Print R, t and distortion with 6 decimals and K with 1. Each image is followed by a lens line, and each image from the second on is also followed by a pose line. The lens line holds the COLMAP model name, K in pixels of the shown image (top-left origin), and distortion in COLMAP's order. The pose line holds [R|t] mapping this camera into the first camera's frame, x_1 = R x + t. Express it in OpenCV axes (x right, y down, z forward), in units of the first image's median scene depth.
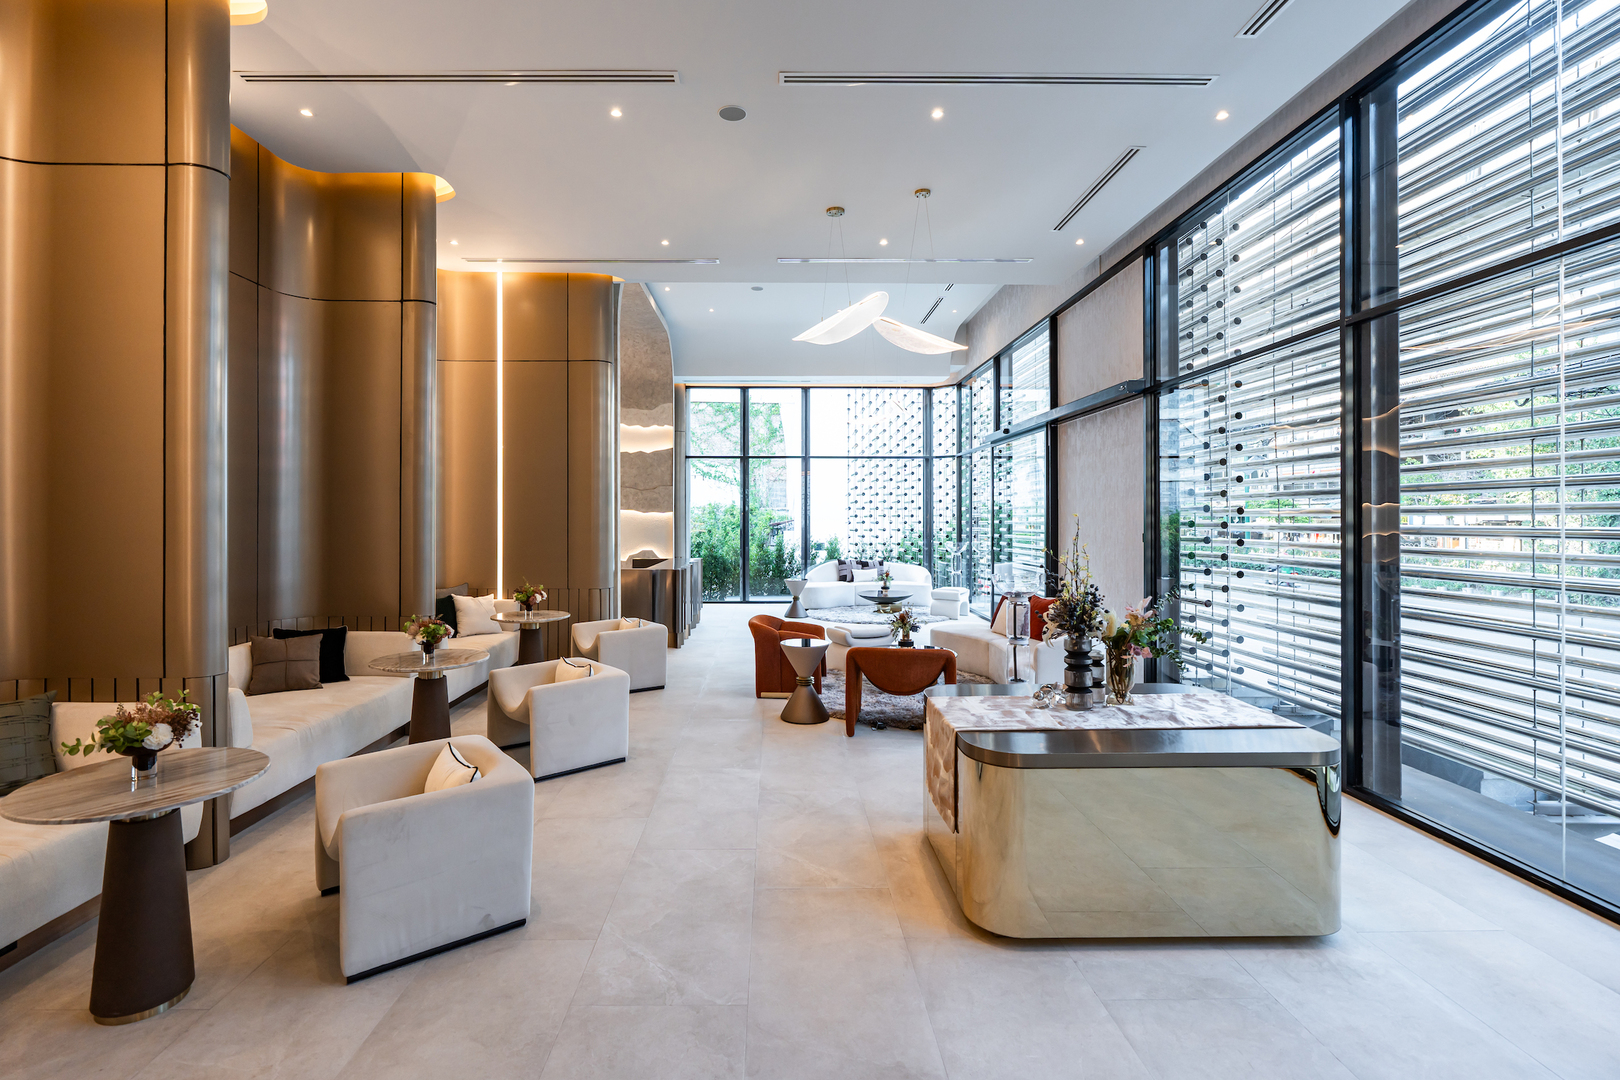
lens RADIAL K [[745.9, 0, 790.9], [0, 745.9, 517.4], [0, 0, 1]] dist [-0.008626, 0.004604]
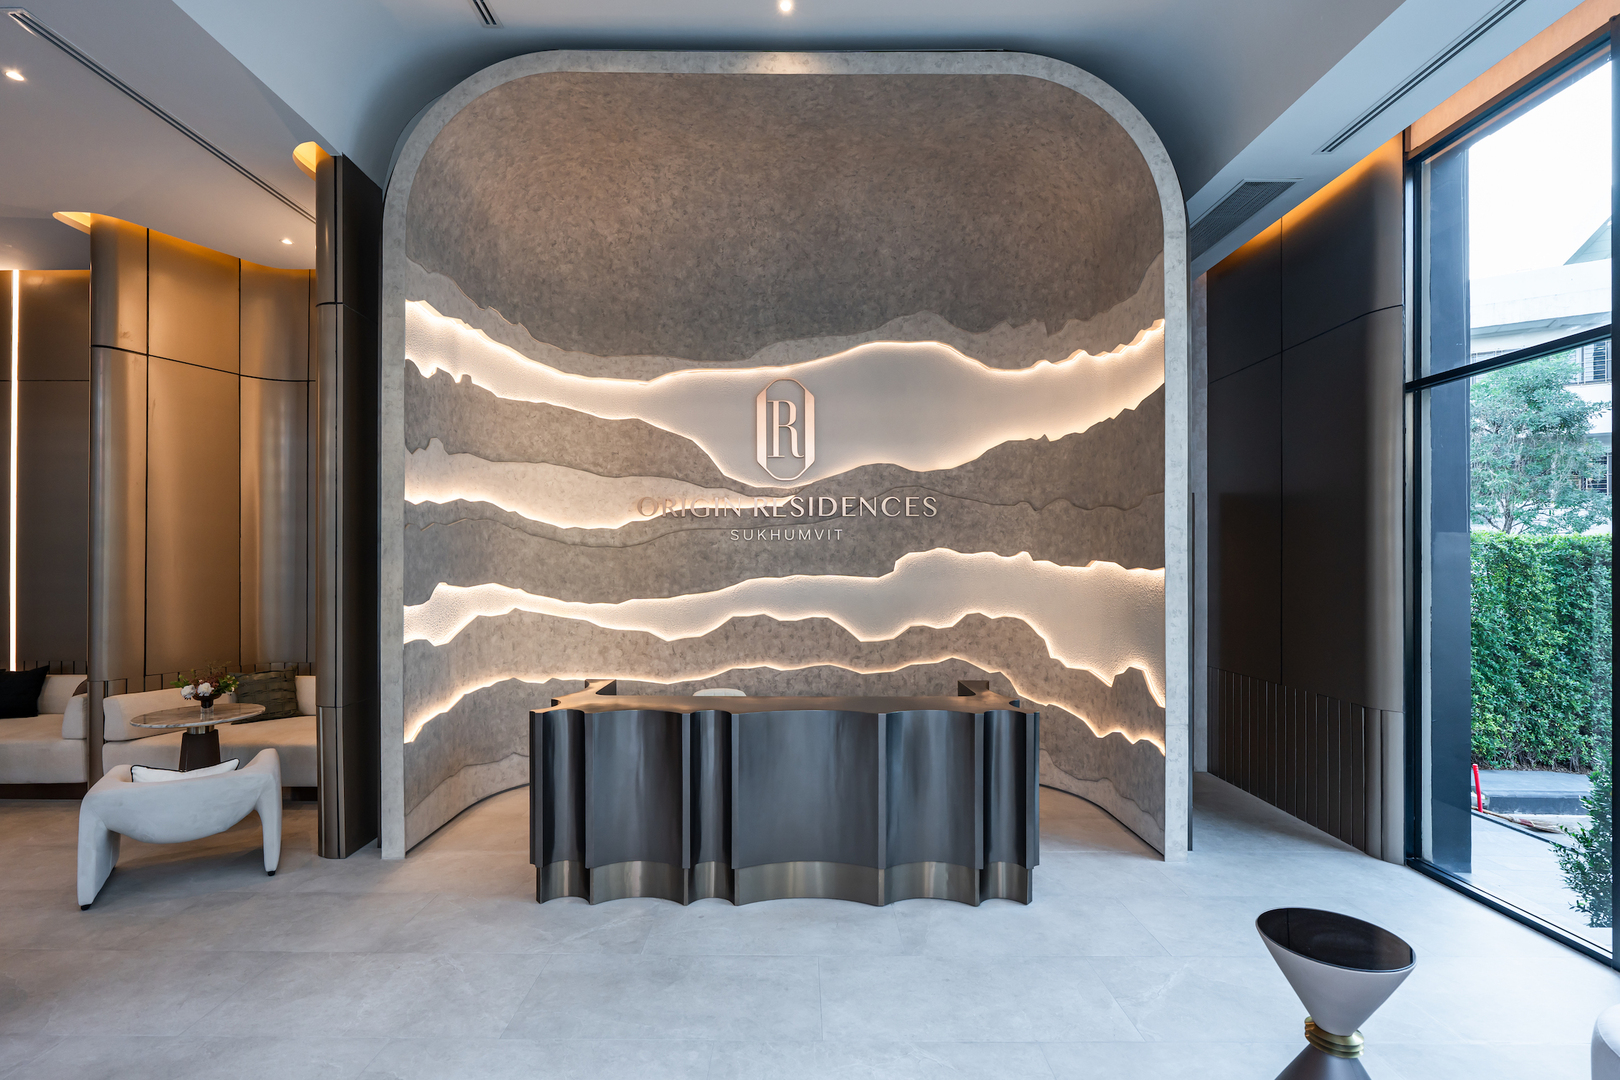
lens RADIAL K [[745.9, 0, 803.3], [0, 745.9, 563.2], [0, 0, 1]] dist [-0.008626, 0.004604]
pose [[-0.019441, 0.002170, -0.999809, 0.226239], [-0.002953, 0.999993, 0.002228, -0.011353], [0.999807, 0.002995, -0.019434, 1.012754]]
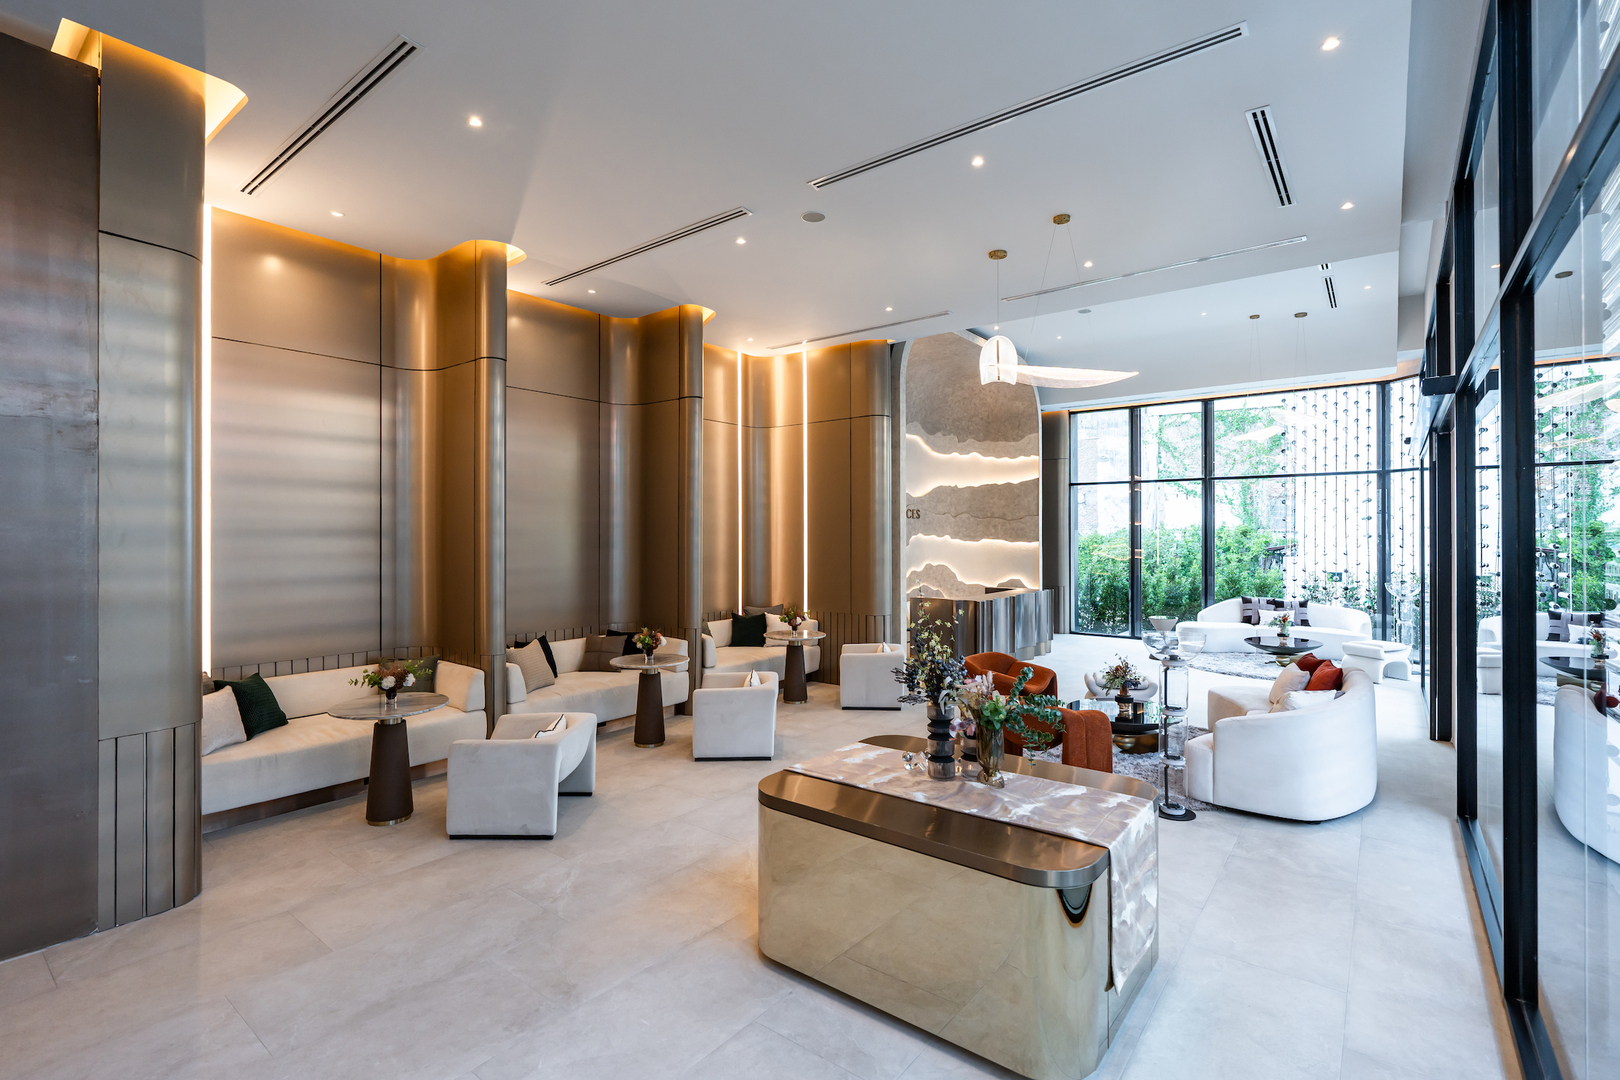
lens RADIAL K [[745.9, 0, 818.3], [0, 745.9, 531.2], [0, 0, 1]] dist [-0.008626, 0.004604]
pose [[0.782130, -0.003085, -0.623107, 0.280919], [0.000317, 0.999990, -0.004552, -0.020391], [0.623115, 0.003362, 0.782123, 0.041518]]
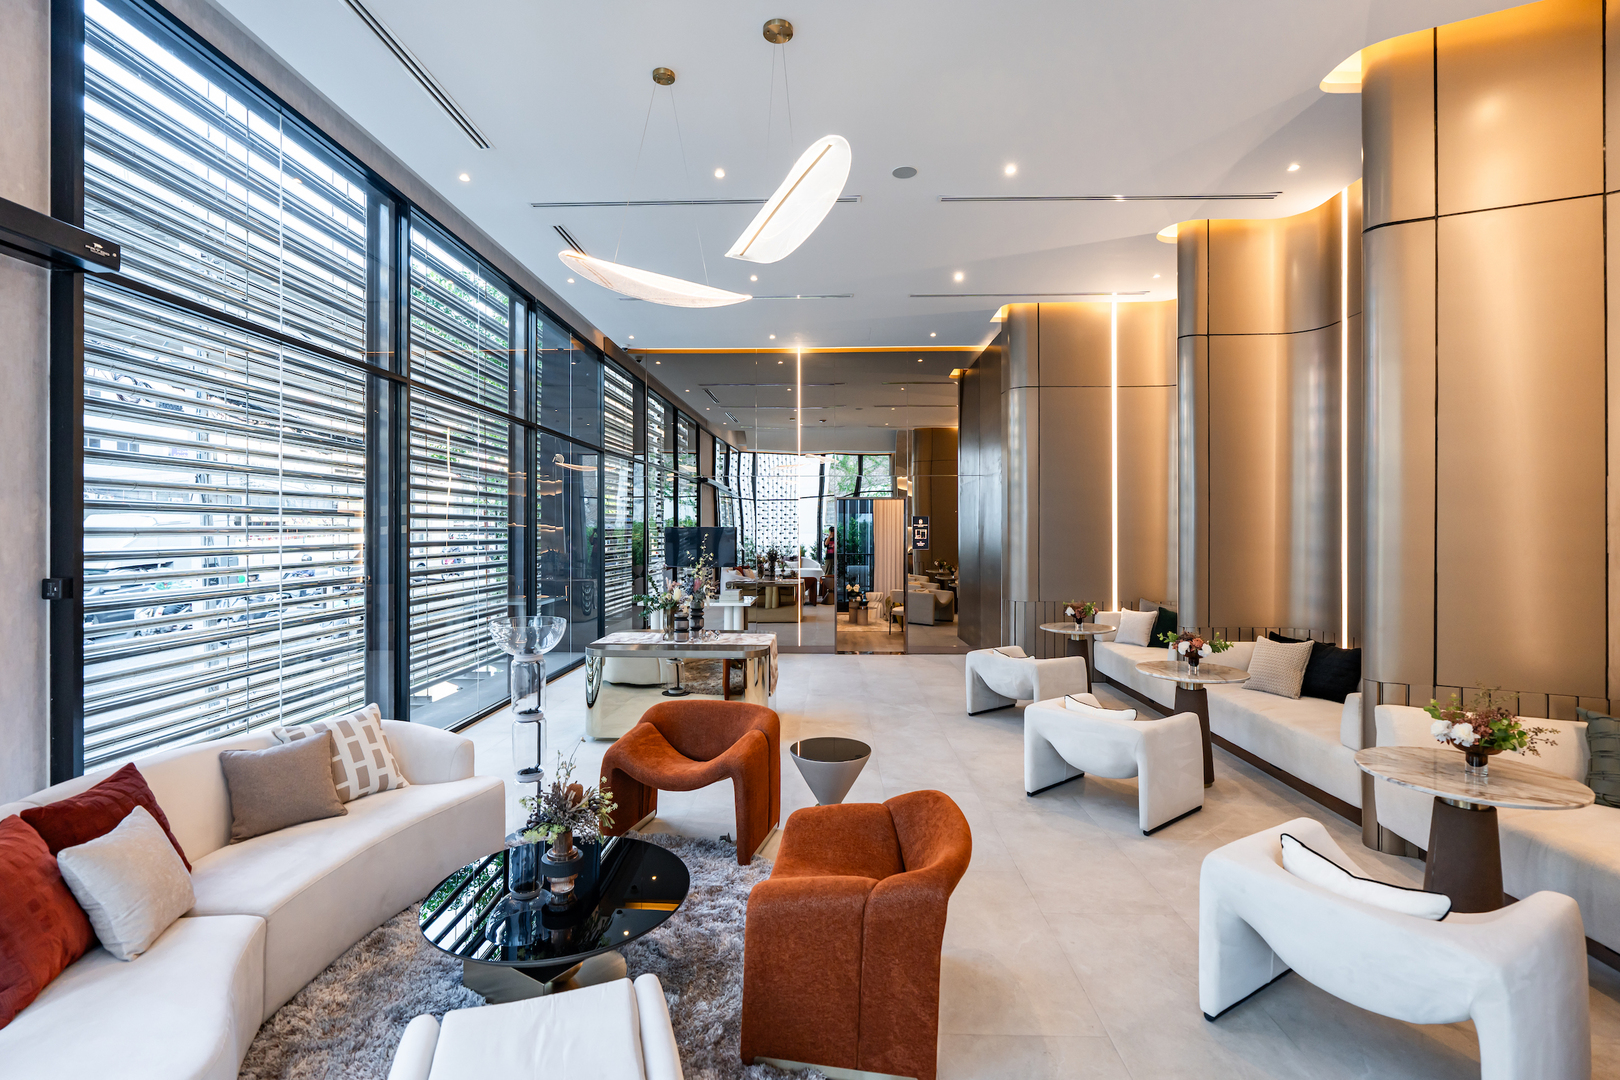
lens RADIAL K [[745.9, 0, 816.9], [0, 745.9, 529.1], [0, 0, 1]] dist [-0.008626, 0.004604]
pose [[-0.998847, 0.000761, 0.047998, -0.000604], [0.000613, 0.999995, -0.003109, -0.004385], [-0.048001, -0.003076, -0.998843, 0.914691]]
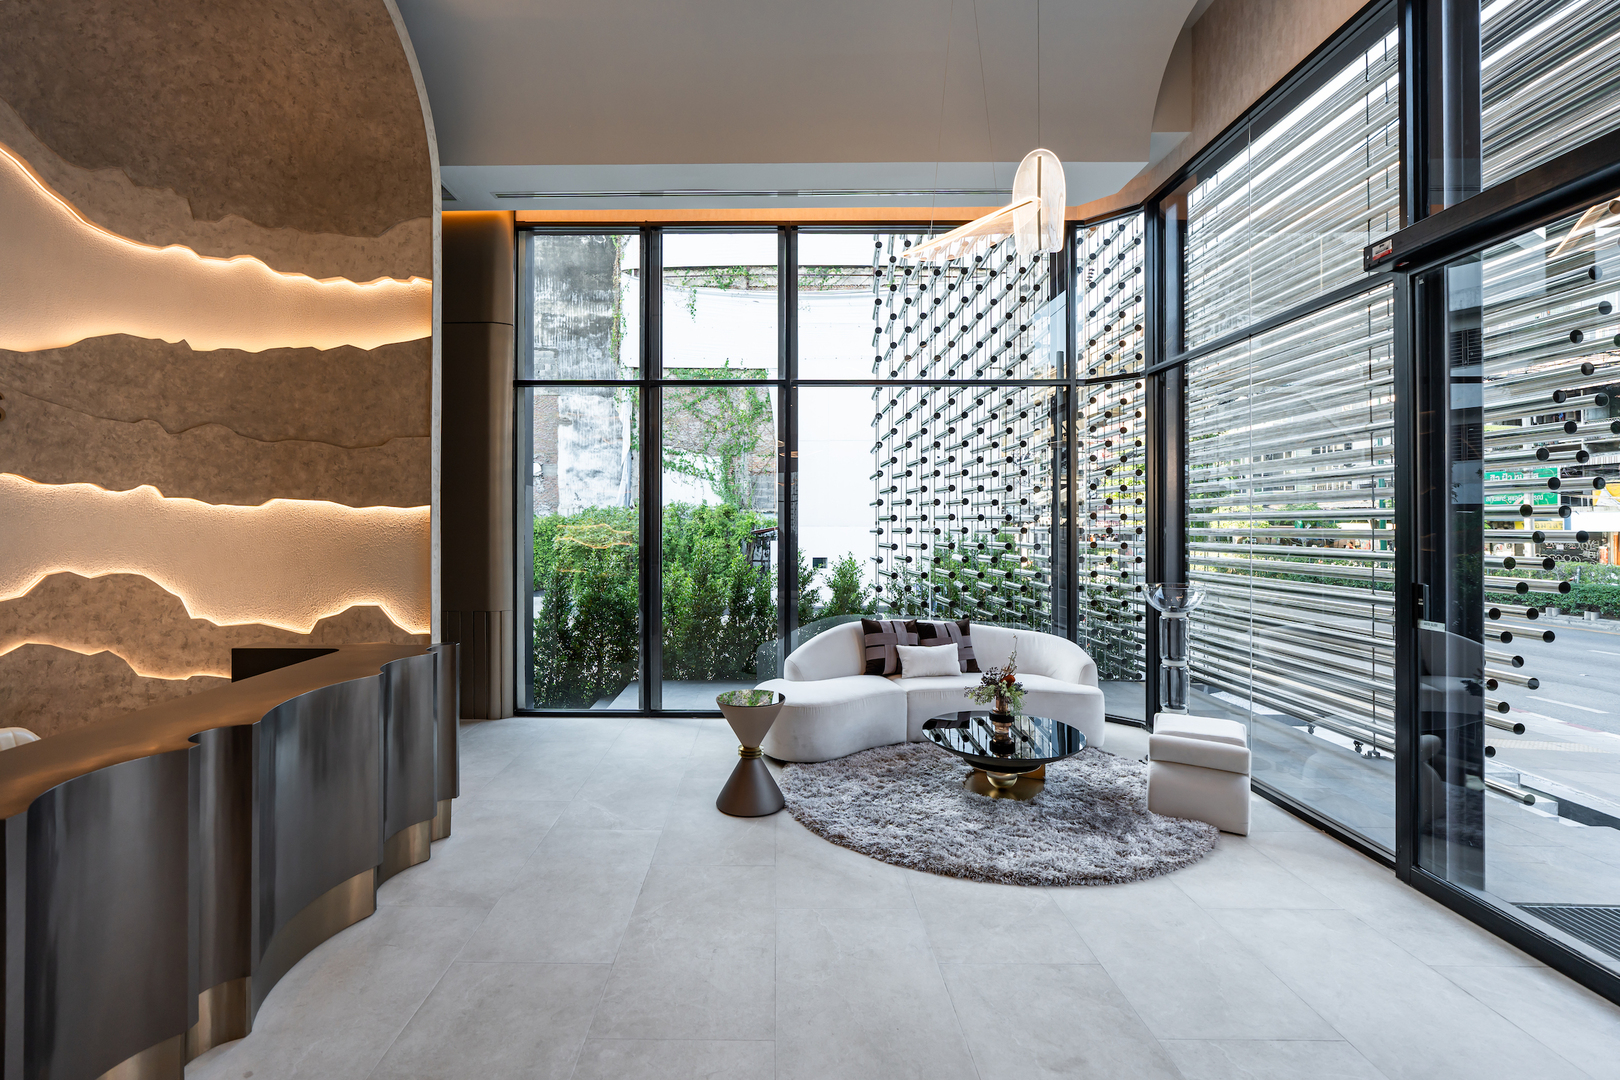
lens RADIAL K [[745.9, 0, 763.4], [0, 745.9, 517.1], [0, 0, 1]] dist [-0.008626, 0.004604]
pose [[0.999255, 0.000053, -0.038597, 0.030422], [-0.000362, 0.999968, -0.008012, 0.002086], [0.038596, 0.008020, 0.999223, 0.757860]]
